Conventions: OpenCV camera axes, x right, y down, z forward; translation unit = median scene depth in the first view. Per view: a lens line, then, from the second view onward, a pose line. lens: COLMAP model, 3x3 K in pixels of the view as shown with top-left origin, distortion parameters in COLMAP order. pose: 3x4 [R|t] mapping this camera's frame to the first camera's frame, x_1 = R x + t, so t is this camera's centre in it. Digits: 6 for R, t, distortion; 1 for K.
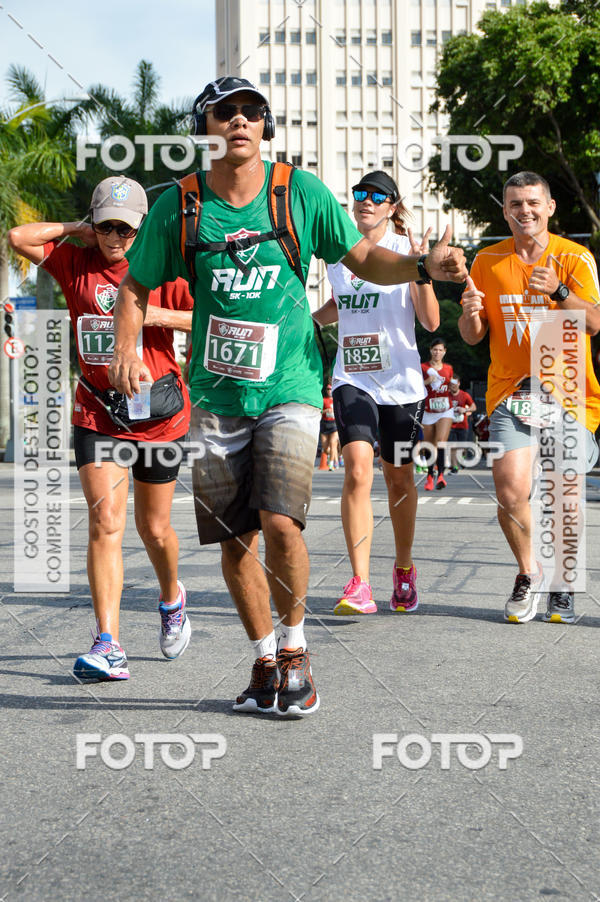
lens RADIAL K [[3630.7, 0, 303.2], [0, 3630.7, 404.5], [0, 0, 1]] dist [0.319184, 2.641165]
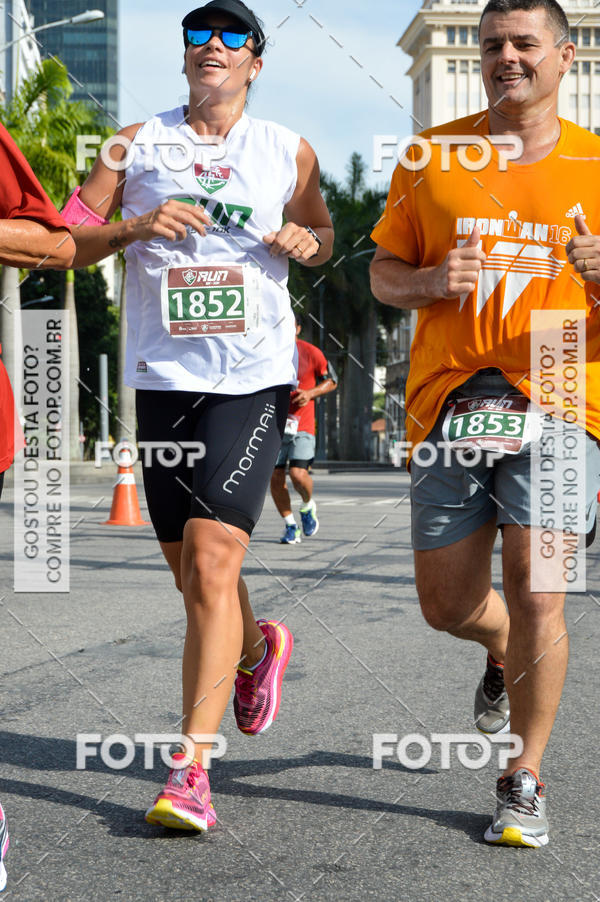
lens RADIAL K [[3169.5, 0, 275.1], [0, 3169.5, 437.7], [0, 0, 1]] dist [0.293671, 2.099642]
pose [[0.997486, 0.008324, -0.070370, 0.006702], [-0.008574, 0.999958, -0.003242, 0.007637], [0.070340, 0.003837, 0.997516, -0.092416]]
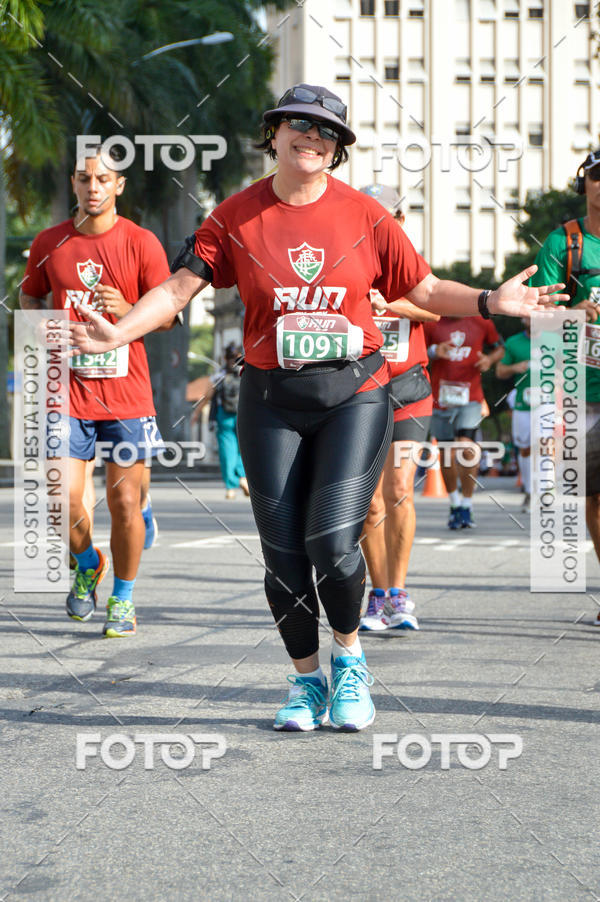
lens RADIAL K [[5264.9, 0, 320.4], [0, 5264.9, 452.1], [0, 0, 1]] dist [0.314369, -6.441773]
pose [[0.999756, 0.007526, -0.020787, 0.005464], [-0.007383, 0.999949, 0.006949, 0.003912], [0.020839, -0.006794, 0.999760, 0.080684]]
